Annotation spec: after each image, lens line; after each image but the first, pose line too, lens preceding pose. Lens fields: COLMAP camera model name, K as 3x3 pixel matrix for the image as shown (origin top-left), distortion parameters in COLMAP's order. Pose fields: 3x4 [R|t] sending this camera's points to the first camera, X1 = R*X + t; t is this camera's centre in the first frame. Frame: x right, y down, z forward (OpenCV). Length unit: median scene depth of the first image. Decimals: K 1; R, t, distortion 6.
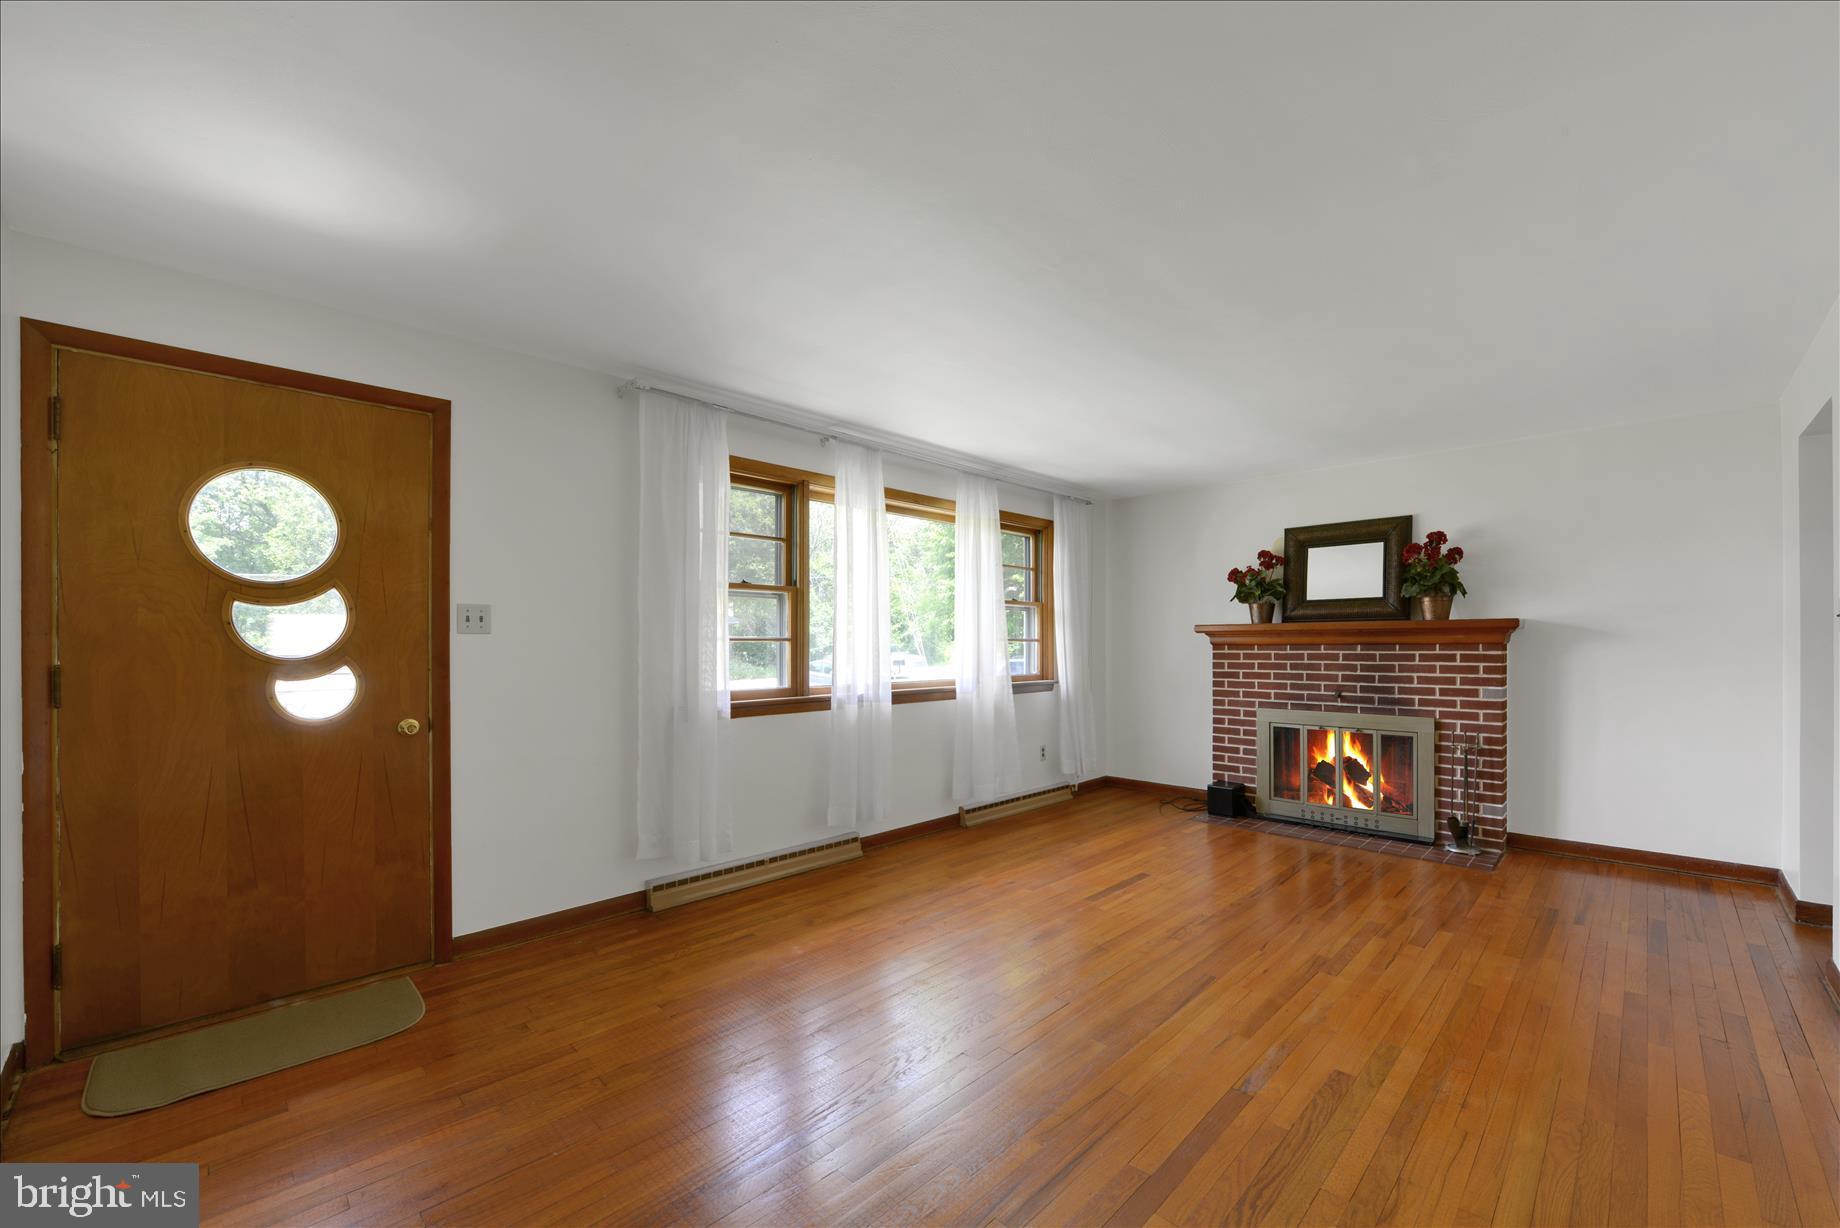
lens RADIAL K [[734.3, 0, 915.4], [0, 734.3, 647.6], [0, 0, 1]] dist [-0.000462, -0.000017]
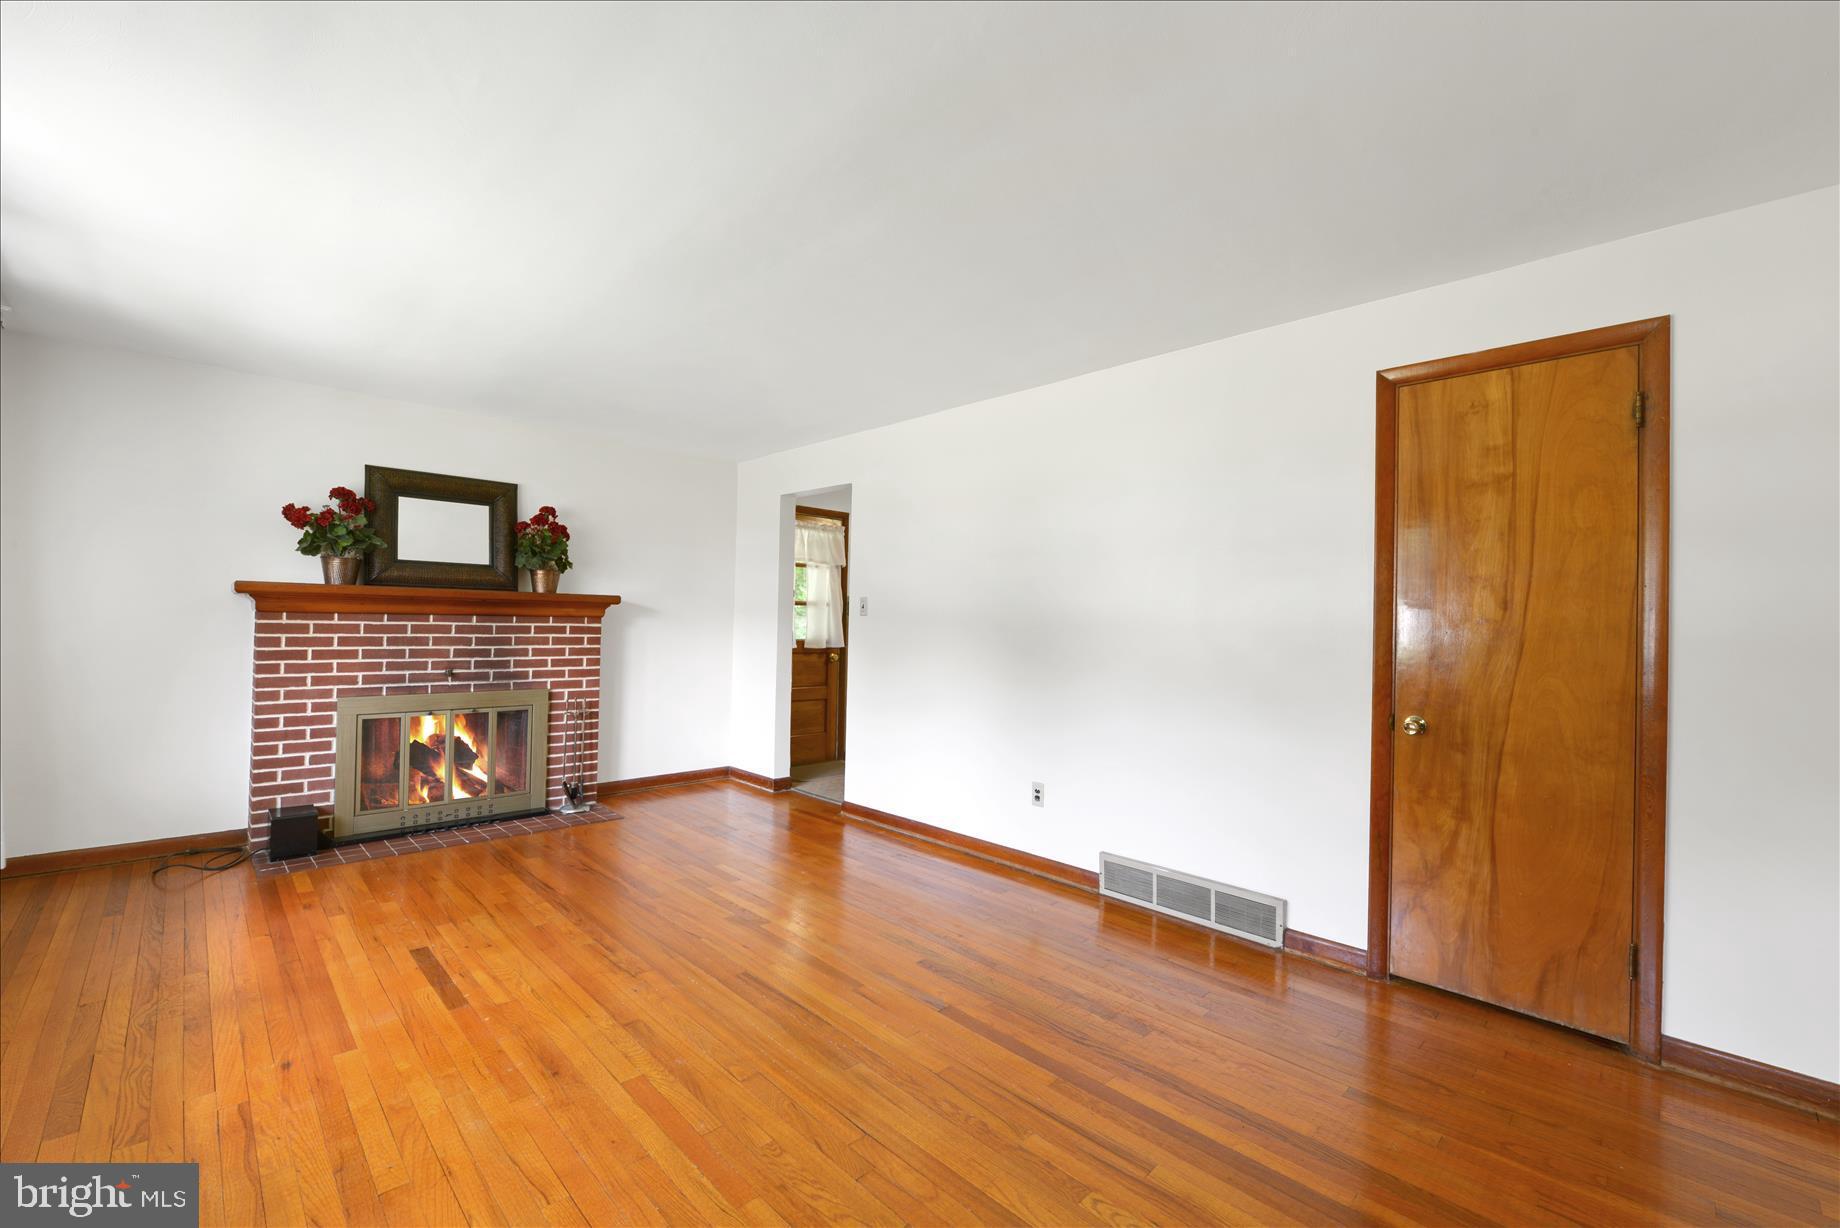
lens RADIAL K [[765.2, 0, 921.5], [0, 765.2, 605.3], [0, 0, 1]] dist [-0.000336, -0.000166]
pose [[0.015485, 0.026828, 0.999520, -0.347578], [-0.015383, 0.999528, -0.026590, -0.000096], [-0.999762, -0.014964, 0.015891, 0.454314]]
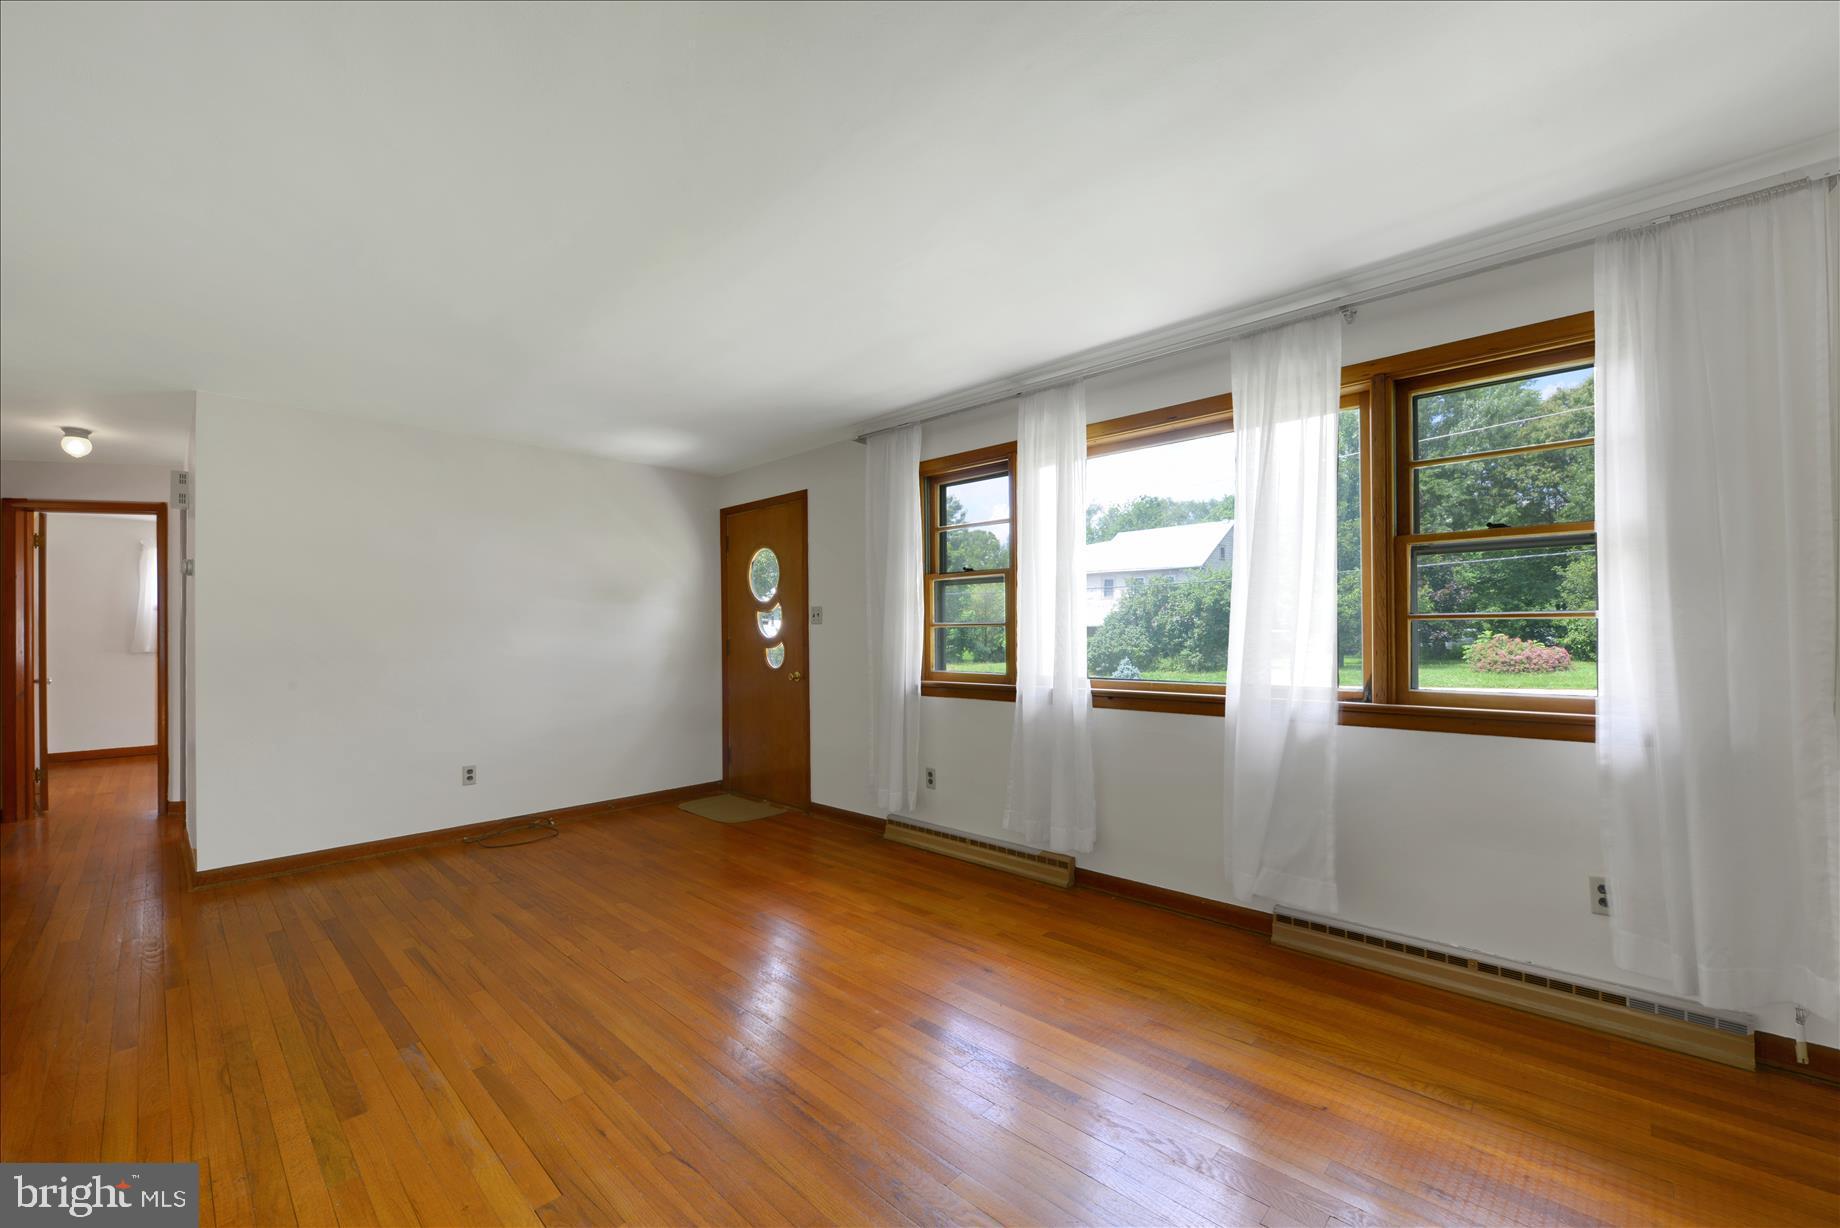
lens RADIAL K [[730.9, 0, 922.2], [0, 730.9, 625.5], [0, 0, 1]] dist [0.000139, 0.000006]
pose [[0.026831, -0.004819, -0.999628, 0.687918], [0.004390, 0.999979, -0.004703, -0.003951], [0.999630, -0.004262, 0.026852, 0.767956]]
